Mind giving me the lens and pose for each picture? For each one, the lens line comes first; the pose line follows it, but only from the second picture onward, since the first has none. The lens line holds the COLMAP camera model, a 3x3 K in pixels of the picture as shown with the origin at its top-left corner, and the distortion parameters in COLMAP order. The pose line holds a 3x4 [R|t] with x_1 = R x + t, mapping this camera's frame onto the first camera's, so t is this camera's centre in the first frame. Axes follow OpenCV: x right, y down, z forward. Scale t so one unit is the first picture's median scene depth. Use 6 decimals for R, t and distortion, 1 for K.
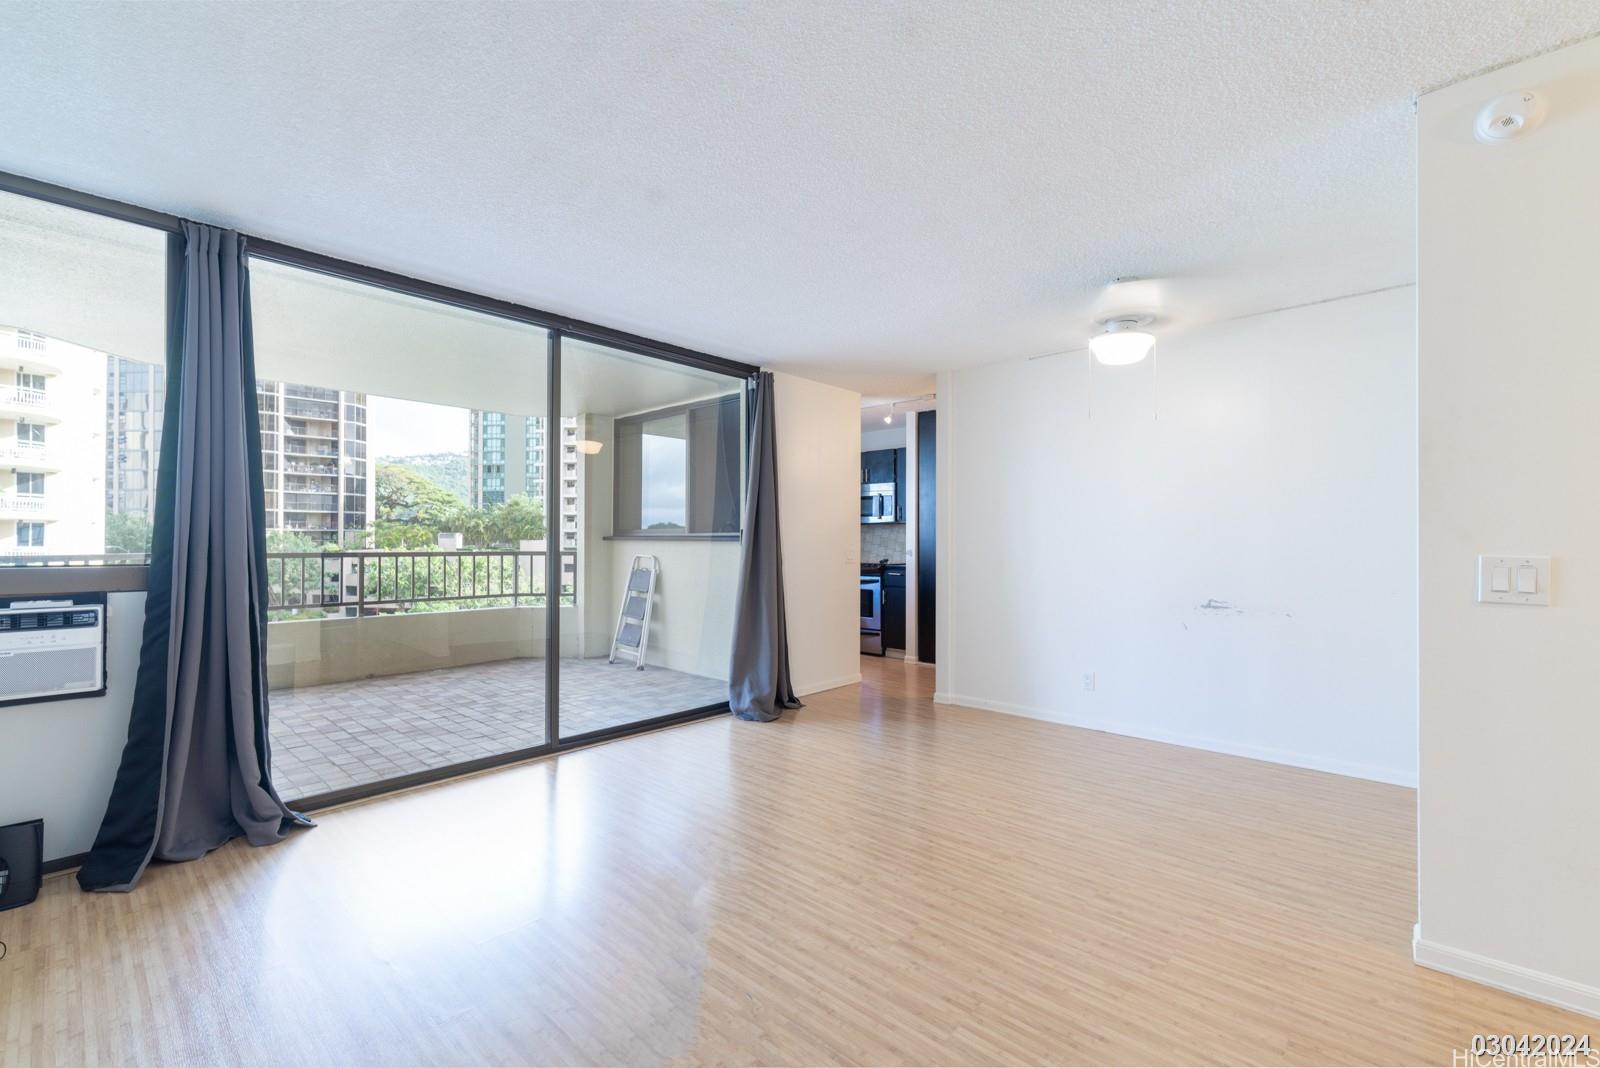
lens RADIAL K [[689.1, 0, 818.2], [0, 689.1, 540.2], [0, 0, 1]] dist [0.002493, -0.000044]
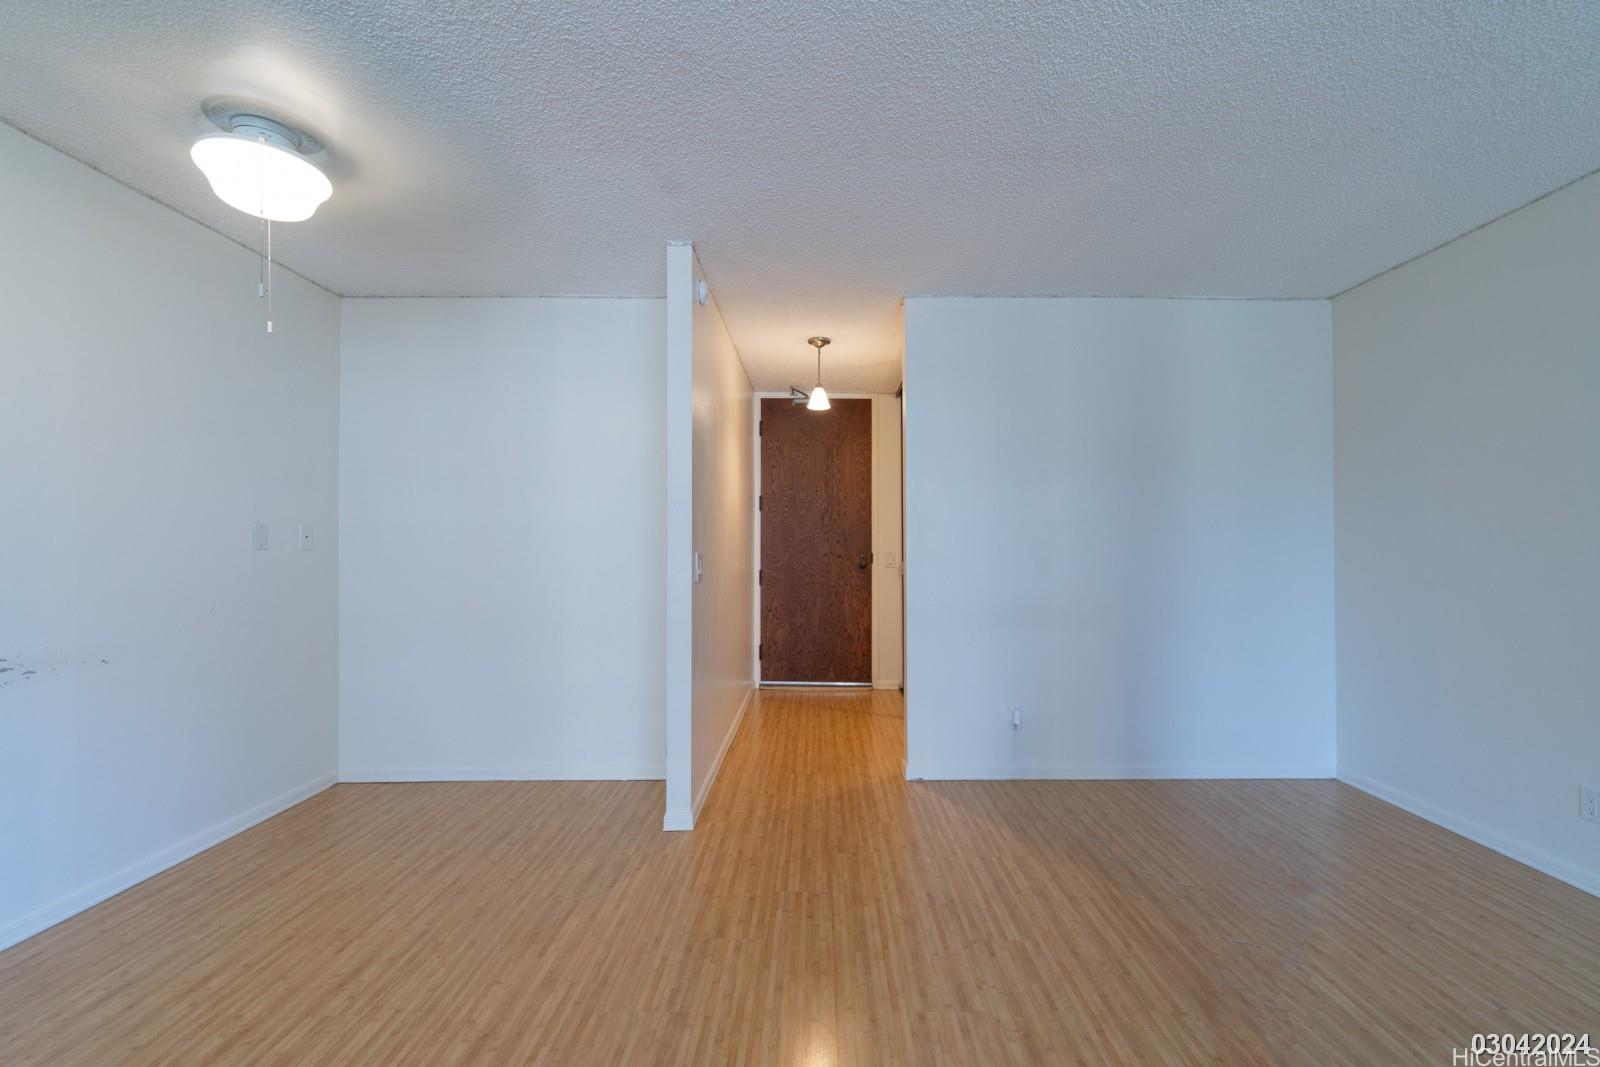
lens RADIAL K [[689.1, 0, 818.2], [0, 689.1, 539.7], [0, 0, 1]] dist [0.002493, -0.000044]
pose [[-0.660406, 0.006913, 0.750877, -0.321627], [-0.001766, 0.999941, -0.010760, 0.005612], [-0.750907, -0.008432, -0.660354, 1.342793]]
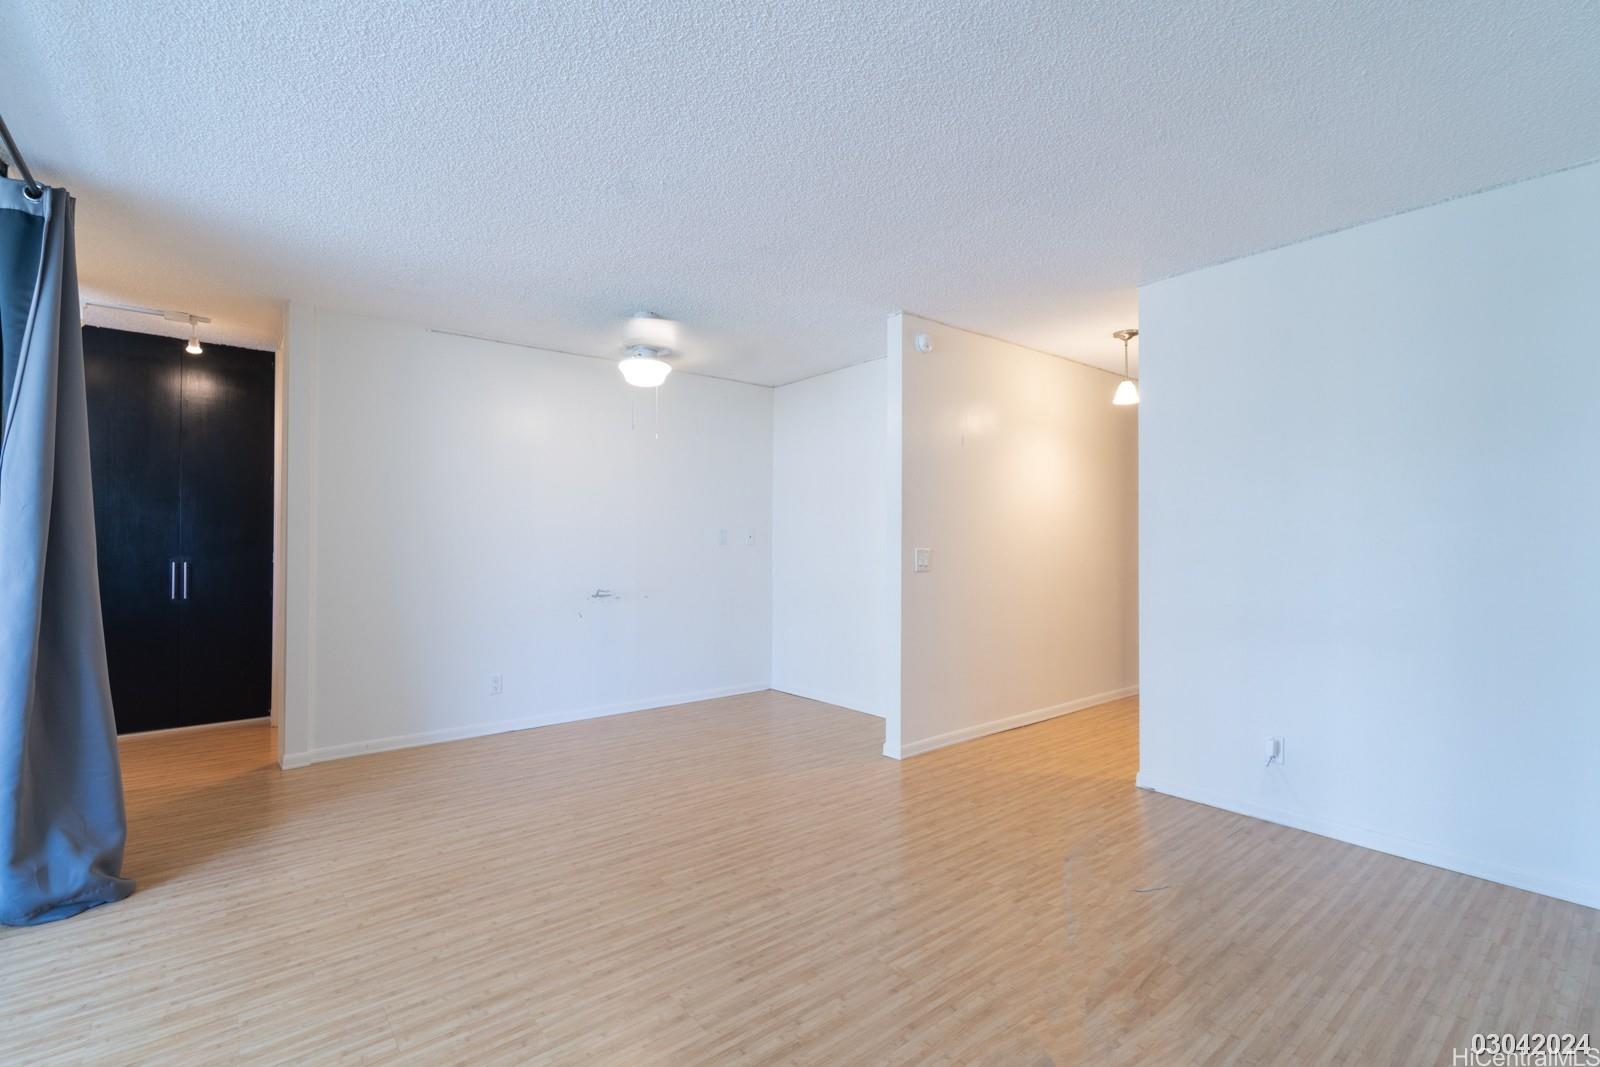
lens RADIAL K [[689.5, 0, 756.2], [0, 689.5, 536.0], [0, 0, 1]] dist [0.001550, 0.000109]
pose [[0.190350, 0.008037, 0.981683, -0.843956], [-0.005167, 0.999961, -0.007185, 0.000408], [-0.981703, -0.003705, 0.190384, 0.778985]]
